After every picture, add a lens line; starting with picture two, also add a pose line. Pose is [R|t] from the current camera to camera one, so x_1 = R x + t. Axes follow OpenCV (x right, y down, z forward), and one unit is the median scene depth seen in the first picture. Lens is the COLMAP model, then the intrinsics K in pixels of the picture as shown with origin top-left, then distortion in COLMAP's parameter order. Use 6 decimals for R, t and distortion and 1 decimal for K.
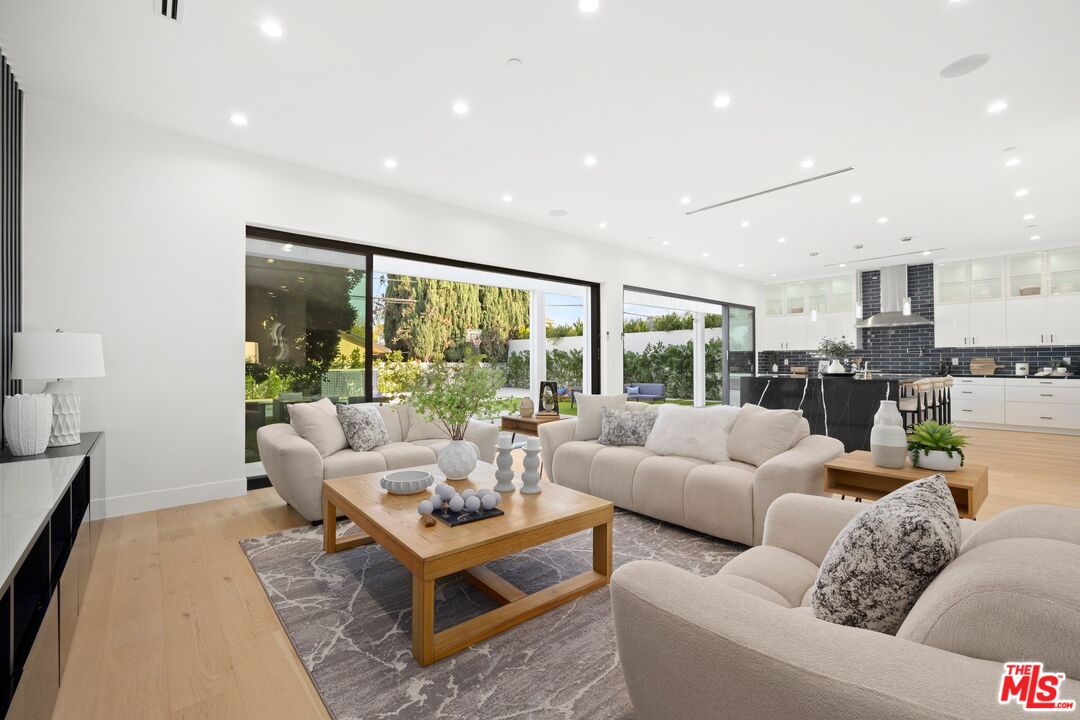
lens RADIAL K [[458.9, 0, 542.2], [0, 458.9, 357.0], [0, 0, 1]] dist [0.004509, 0.000384]
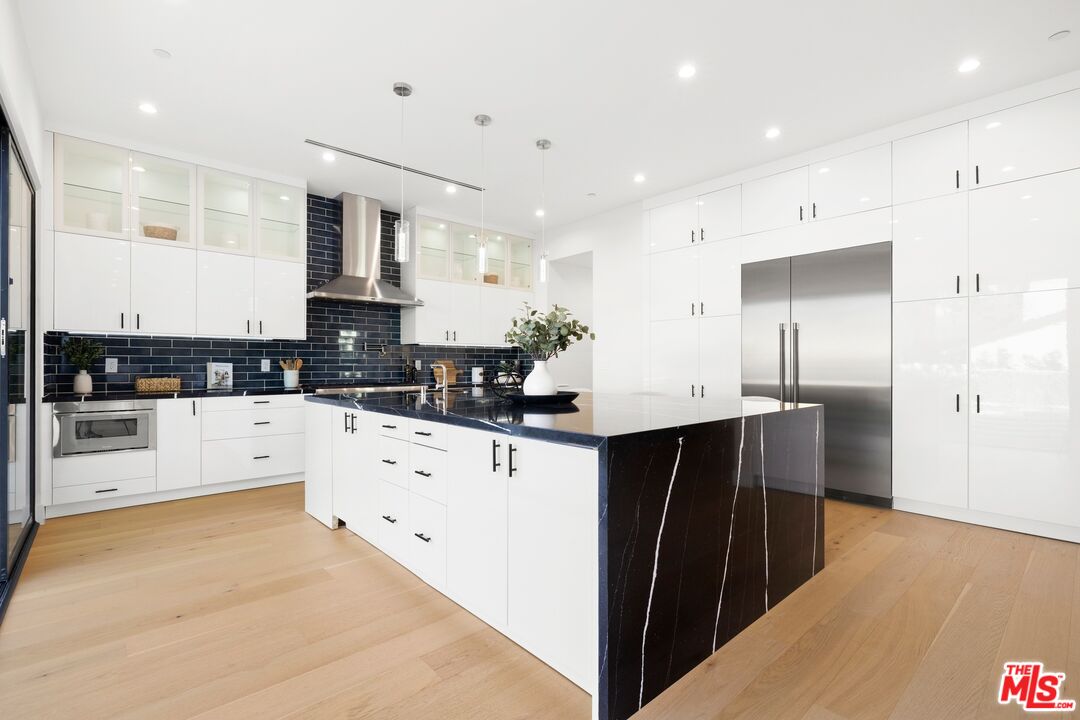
lens RADIAL K [[492.1, 0, 537.2], [0, 492.1, 369.0], [0, 0, 1]] dist [-0.002914, -0.000103]
pose [[-0.011382, -0.013041, 0.999850, 0.126994], [-0.018500, 0.999747, 0.012829, 0.002128], [-0.999764, -0.018351, -0.011620, 0.657702]]
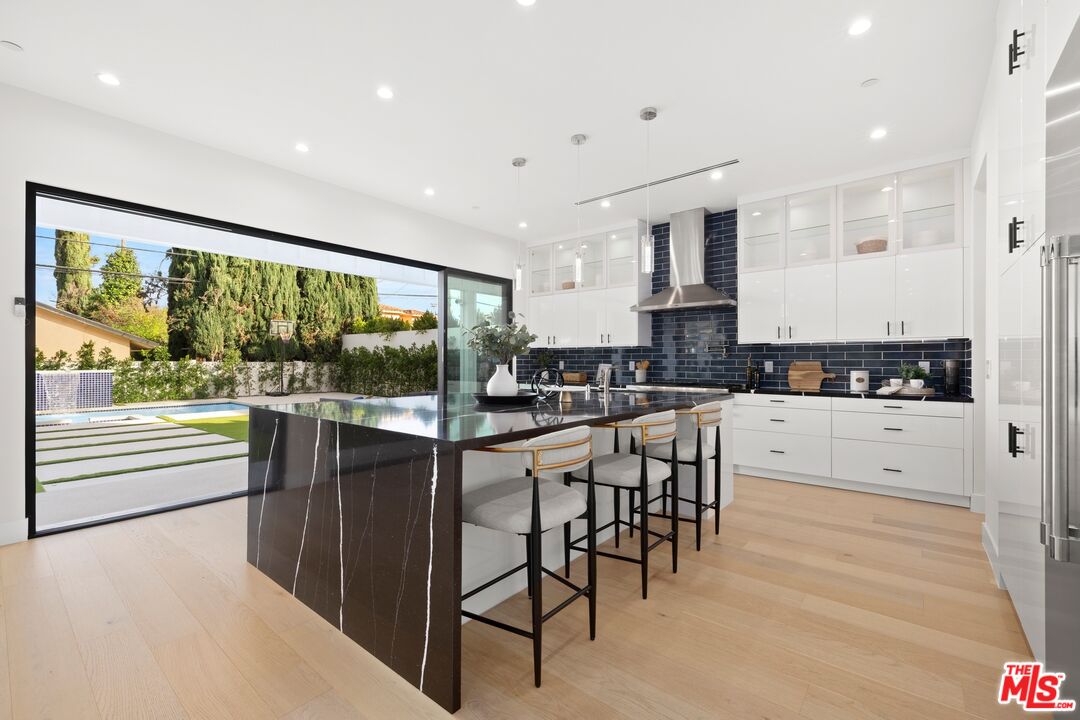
lens RADIAL K [[458.9, 0, 540.4], [0, 458.9, 360.1], [0, 0, 1]] dist [0.004509, 0.000384]
pose [[0.985115, 0.004624, 0.171835, 0.387890], [-0.006184, 0.999944, 0.008547, -0.002166], [-0.171786, -0.009483, 0.985089, 0.354452]]
